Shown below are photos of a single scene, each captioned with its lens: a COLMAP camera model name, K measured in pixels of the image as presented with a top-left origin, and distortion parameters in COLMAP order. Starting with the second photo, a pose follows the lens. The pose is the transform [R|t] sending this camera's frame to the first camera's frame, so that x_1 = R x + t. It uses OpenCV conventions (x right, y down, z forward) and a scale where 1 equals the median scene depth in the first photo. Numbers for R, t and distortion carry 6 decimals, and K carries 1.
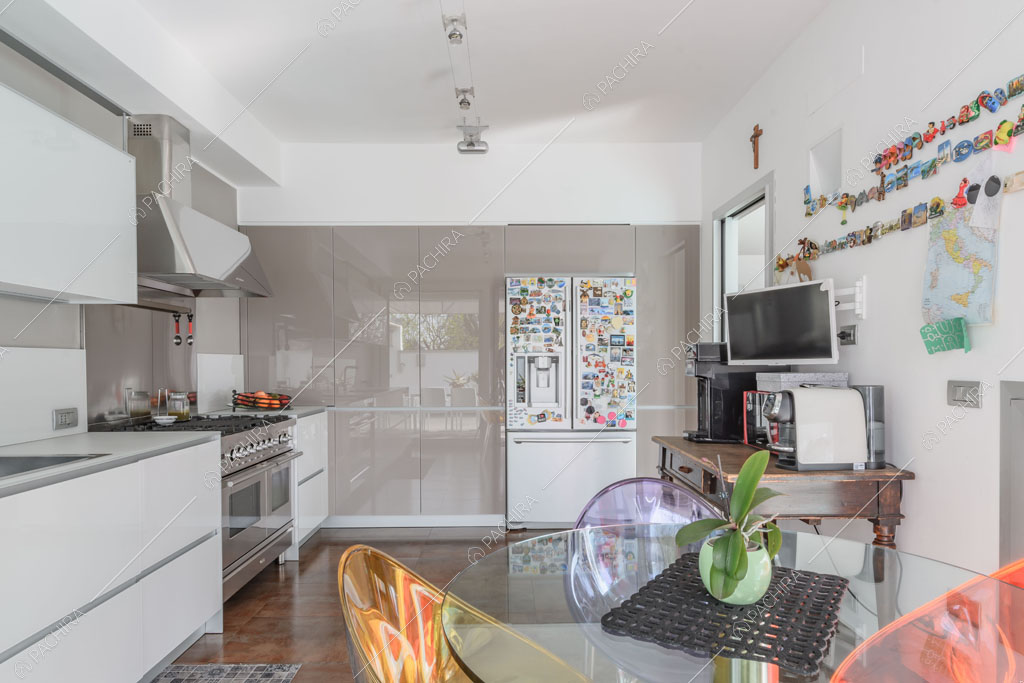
lens RADIAL K [[617.1, 0, 512.0], [0, 617.1, 341.5], [0, 0, 1]] dist [0.002729, -0.002100]
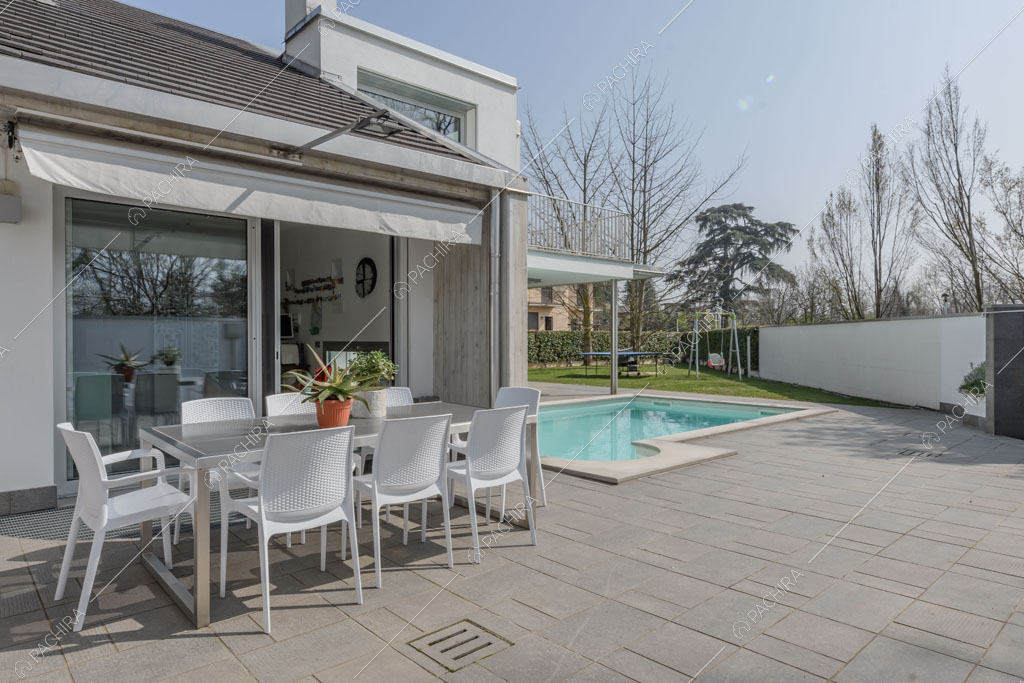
lens RADIAL K [[628.2, 0, 512.0], [0, 628.2, 341.5], [0, 0, 1]] dist [-0.002447, -0.001061]
pose [[0.743188, -0.005719, 0.669058, -0.989038], [-0.021380, 0.999250, 0.032290, -0.088690], [-0.668740, -0.038302, 0.742509, -2.627053]]
